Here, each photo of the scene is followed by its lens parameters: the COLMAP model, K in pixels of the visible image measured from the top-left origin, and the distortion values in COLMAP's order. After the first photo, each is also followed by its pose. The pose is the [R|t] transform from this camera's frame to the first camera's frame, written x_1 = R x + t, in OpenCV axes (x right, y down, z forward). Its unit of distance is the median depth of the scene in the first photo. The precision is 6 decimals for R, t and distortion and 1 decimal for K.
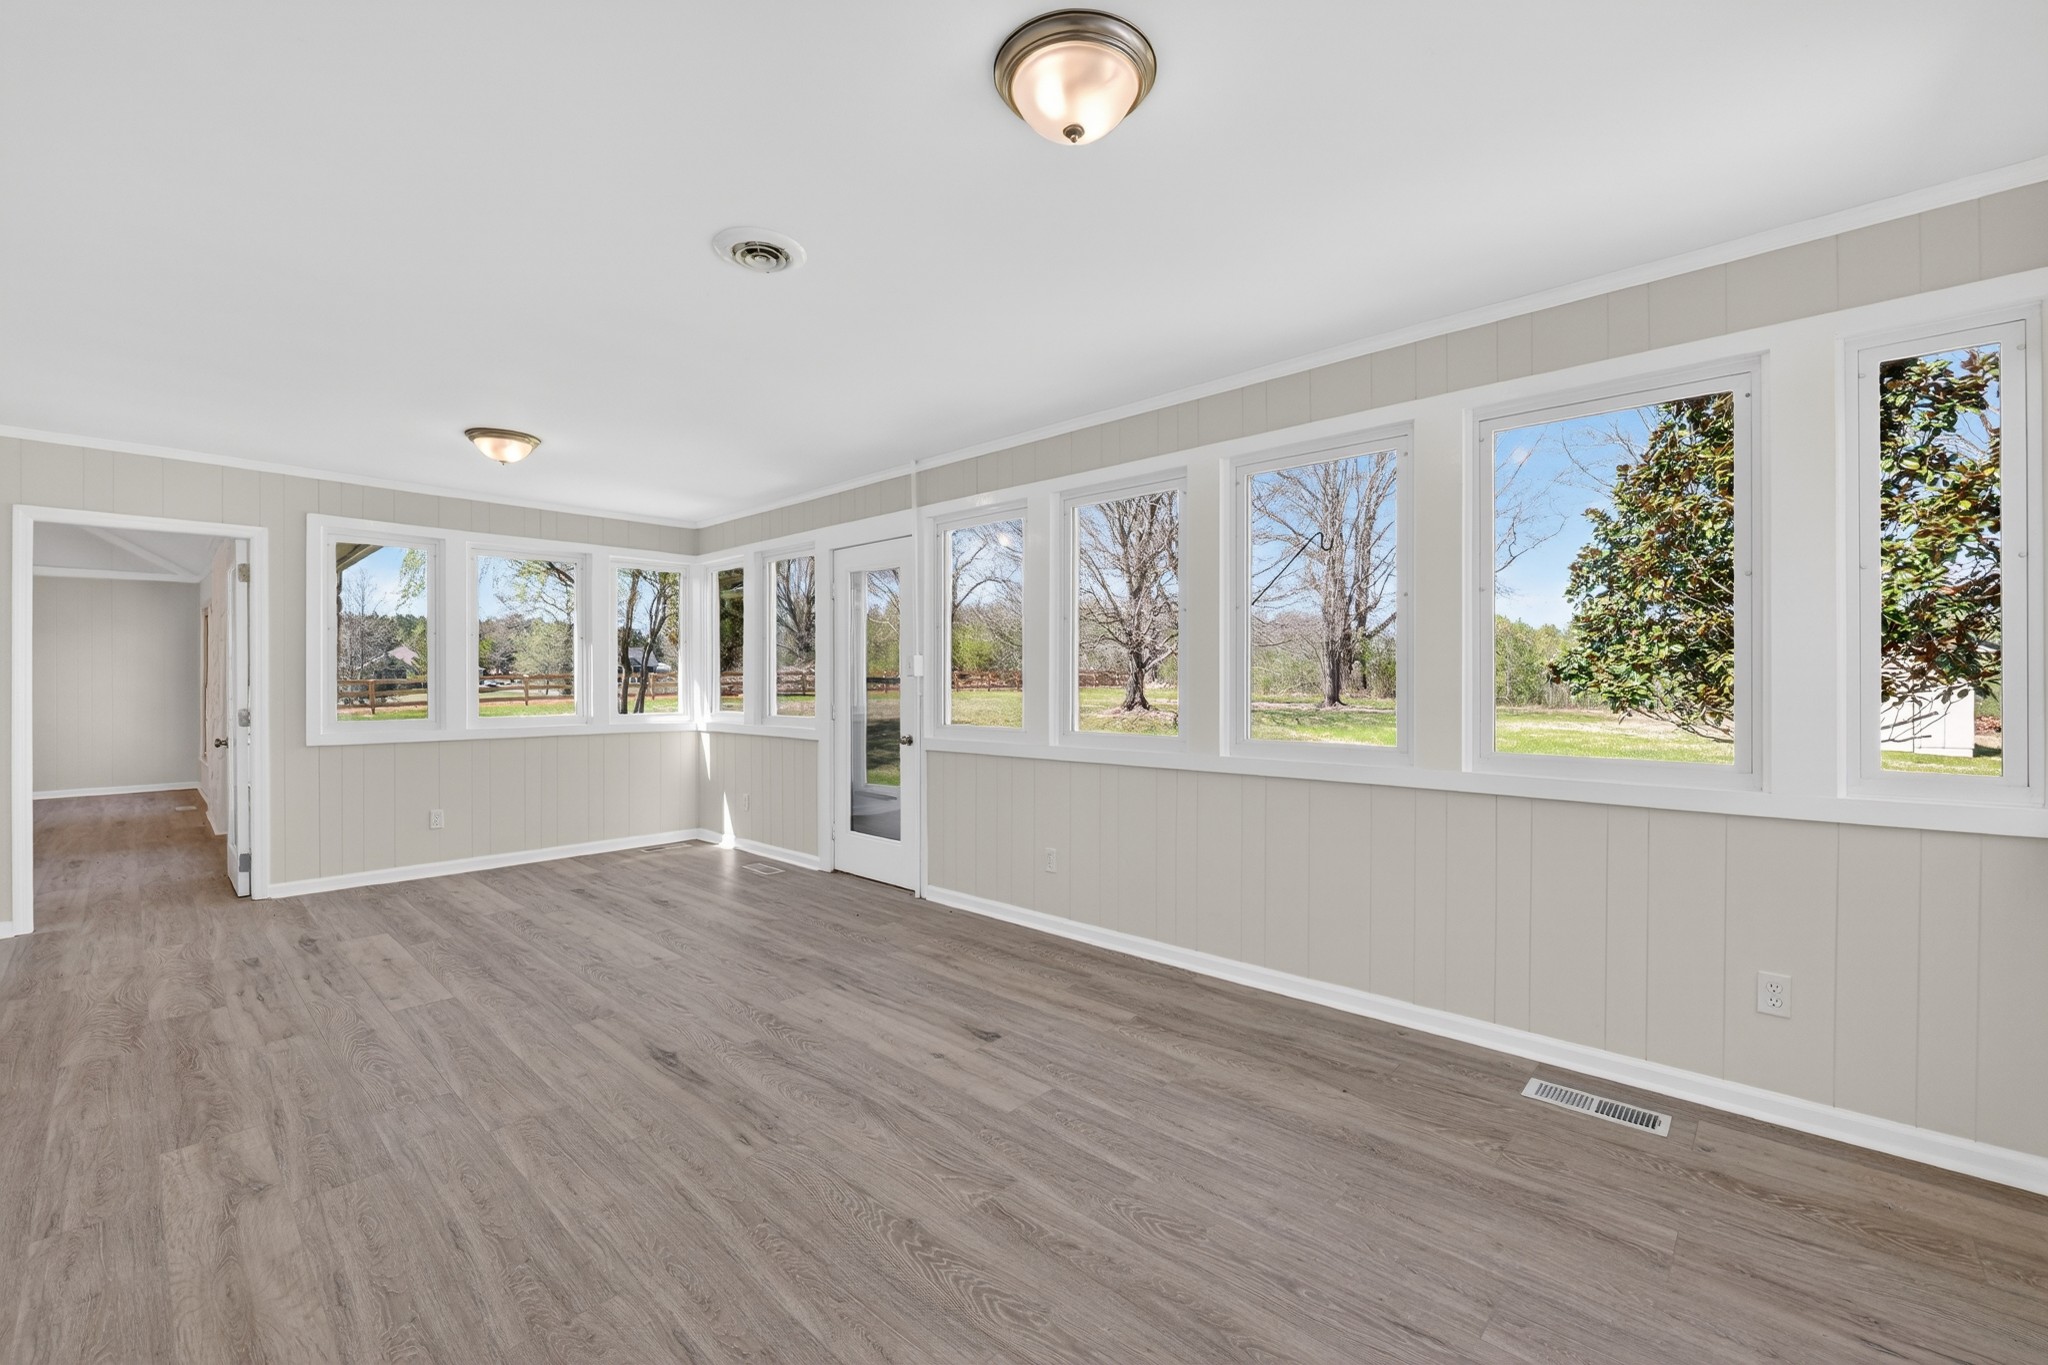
lens RADIAL K [[908.3, 0, 1020.4], [0, 908.3, 686.6], [0, 0, 1]] dist [-0.004772, -0.000037]
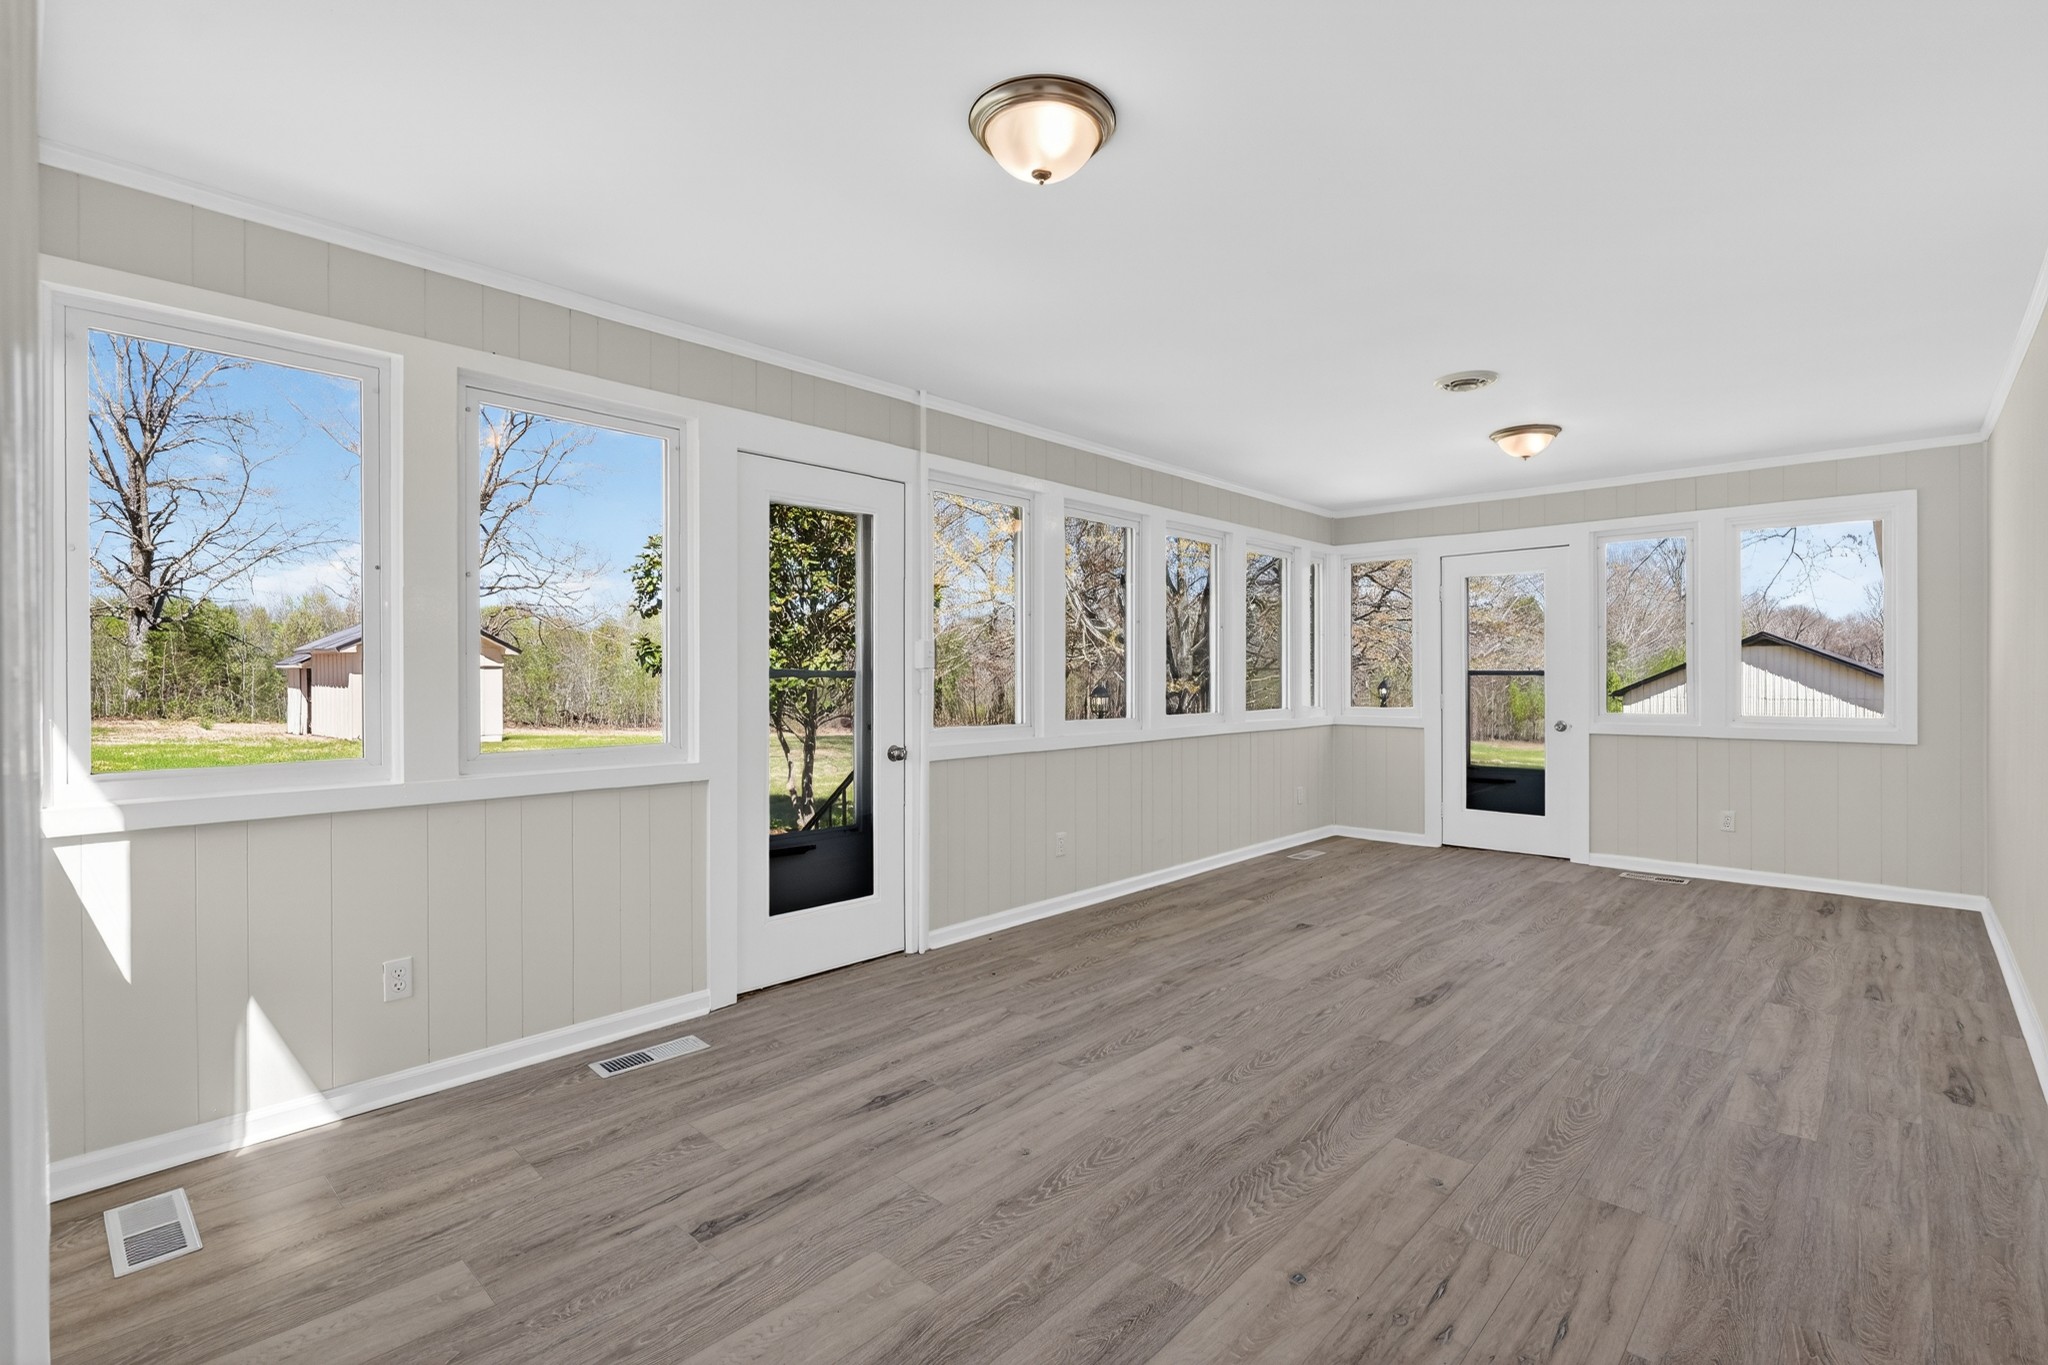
lens RADIAL K [[908.3, 0, 1026.0], [0, 908.3, 675.6], [0, 0, 1]] dist [-0.004772, -0.000037]
pose [[-0.023806, 0.005930, 0.999699, -1.363052], [0.009087, 0.999942, -0.005715, -0.021743], [-0.999675, 0.008949, -0.023859, 1.330783]]
